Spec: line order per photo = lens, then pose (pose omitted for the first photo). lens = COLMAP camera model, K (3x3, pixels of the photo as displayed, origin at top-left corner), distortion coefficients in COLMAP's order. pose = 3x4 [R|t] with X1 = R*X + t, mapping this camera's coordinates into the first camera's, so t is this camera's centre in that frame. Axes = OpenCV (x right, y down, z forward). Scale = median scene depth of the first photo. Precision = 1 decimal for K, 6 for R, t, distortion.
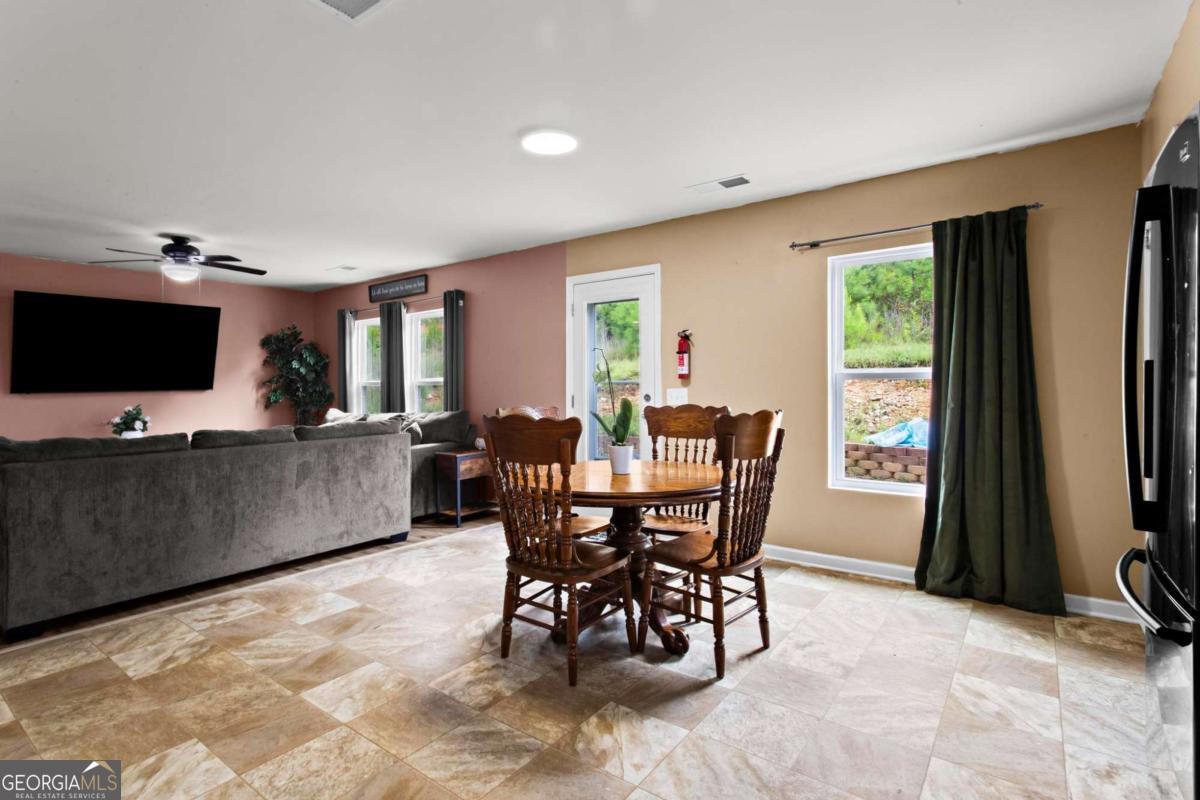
lens RADIAL K [[581.0, 0, 586.9], [0, 581.0, 385.3], [0, 0, 1]] dist [-0.000589, 0.002071]
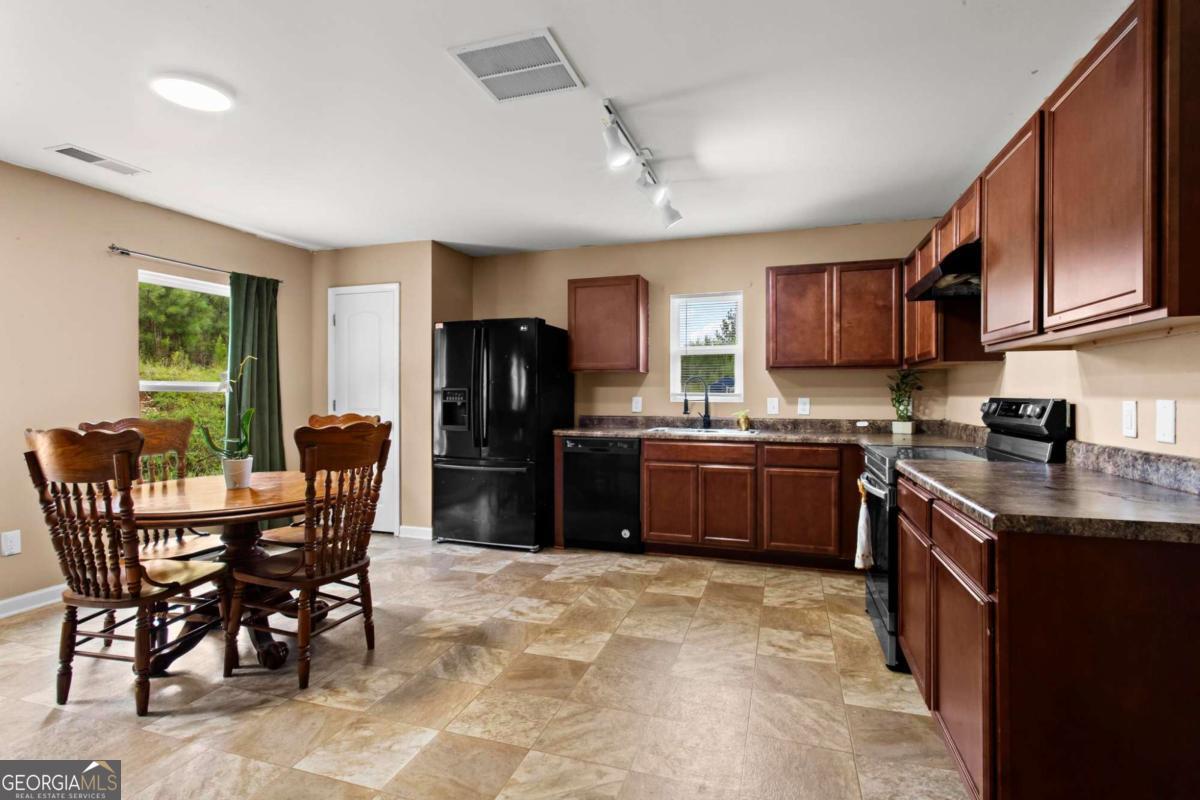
lens RADIAL K [[581.0, 0, 586.4], [0, 581.0, 393.7], [0, 0, 1]] dist [-0.000589, 0.002071]
pose [[-0.312621, 0.009090, 0.949834, -0.586577], [0.003765, 0.999958, -0.008331, 0.004128], [-0.949870, 0.000972, -0.312643, 0.433873]]
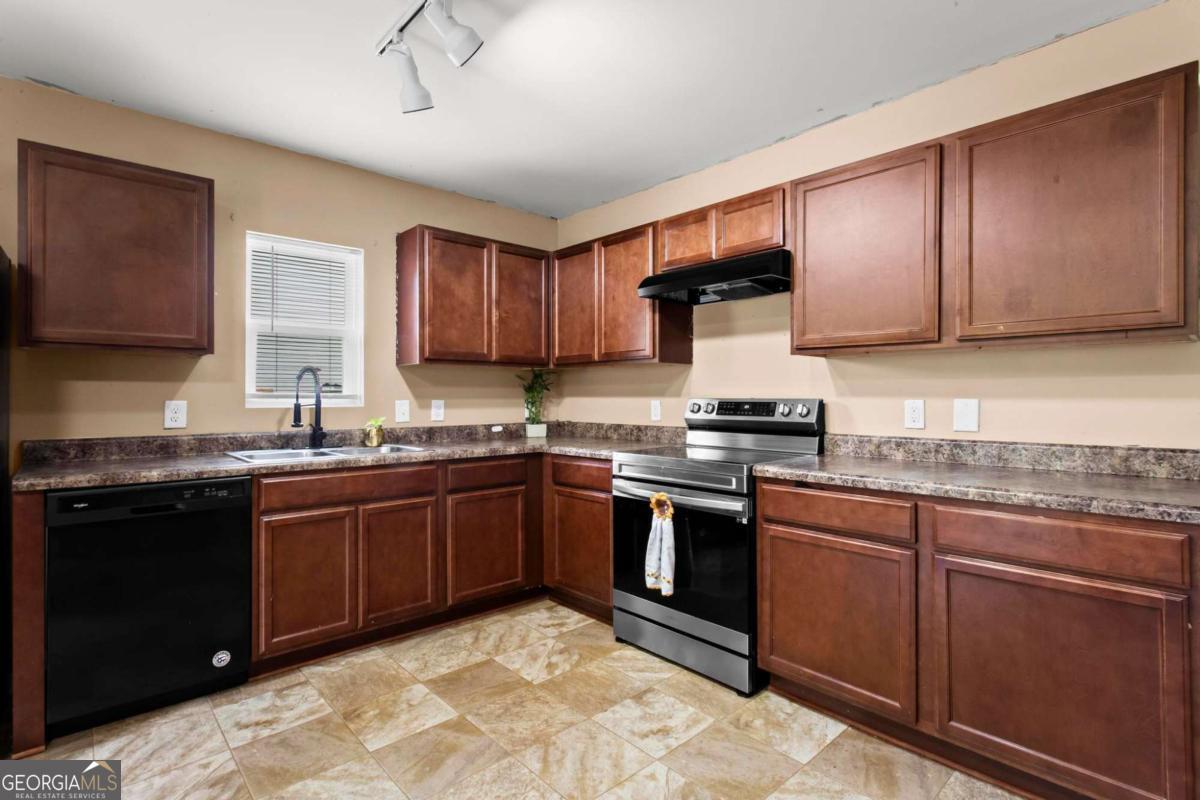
lens RADIAL K [[581.0, 0, 585.3], [0, 581.0, 394.4], [0, 0, 1]] dist [-0.000589, 0.002071]
pose [[-0.981030, 0.009264, 0.193635, -0.161381], [0.009137, 0.999957, -0.001549, 0.000557], [-0.193641, 0.000250, -0.981072, 0.500138]]
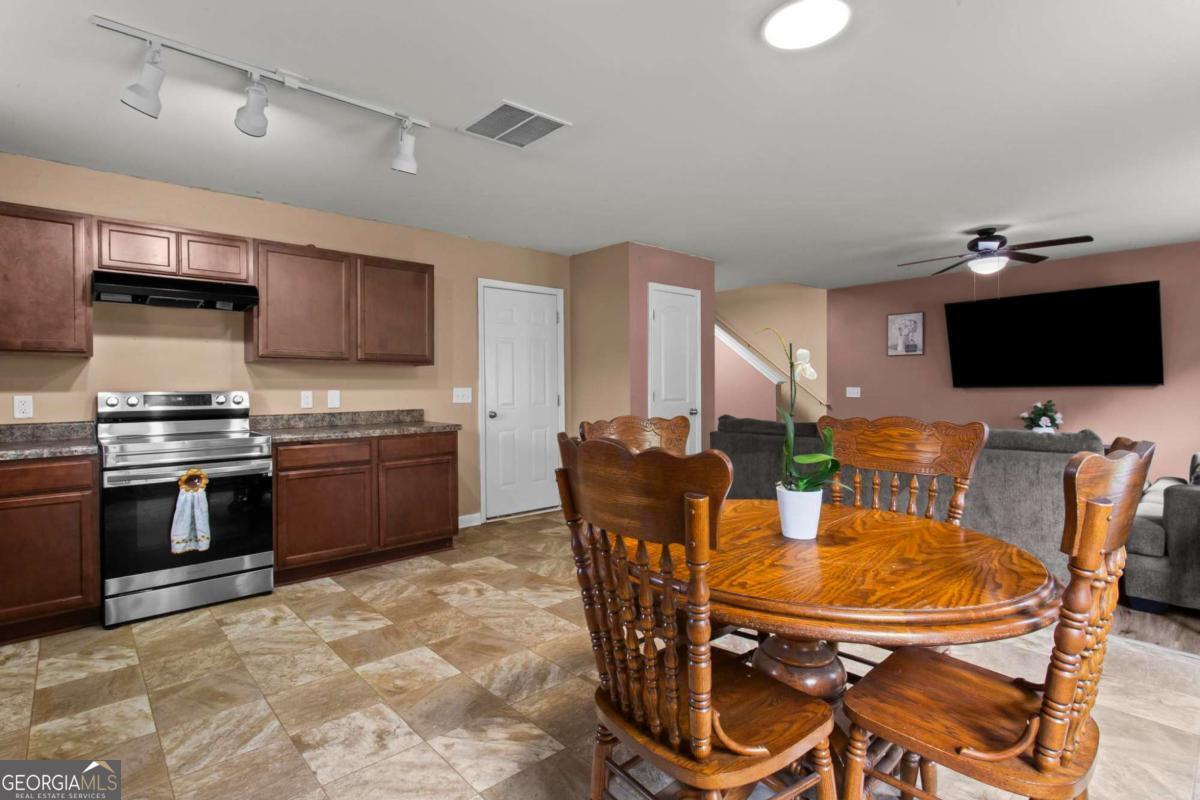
lens RADIAL K [[581.0, 0, 590.3], [0, 581.0, 394.6], [0, 0, 1]] dist [-0.000589, 0.002071]
pose [[-0.198070, 0.022013, -0.979941, 0.379385], [0.006931, 0.999754, 0.021057, -0.002585], [0.980163, -0.002621, -0.198174, 0.522403]]
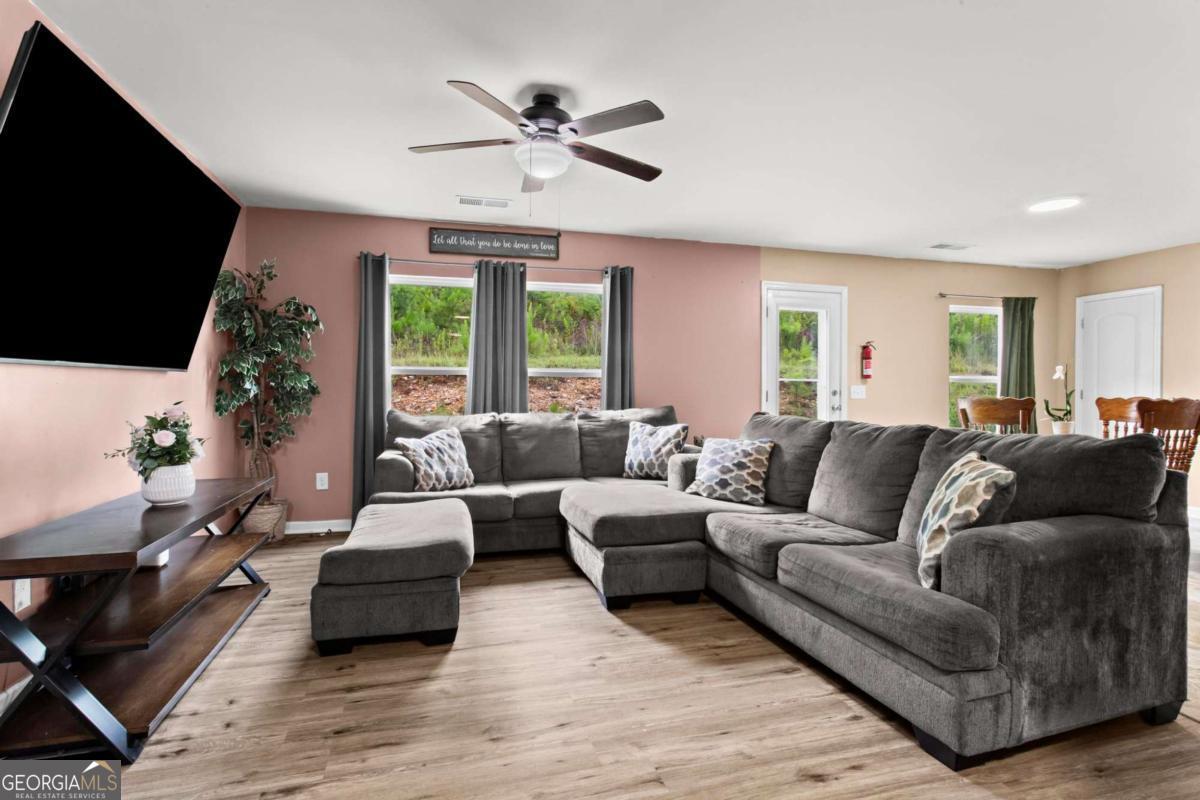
lens RADIAL K [[581.0, 0, 587.7], [0, 581.0, 388.7], [0, 0, 1]] dist [-0.000589, 0.002071]
pose [[0.617287, 0.015461, 0.786586, -1.080922], [-0.013943, 0.999865, -0.008711, 0.027084], [-0.786614, -0.005590, 0.617419, 0.597621]]
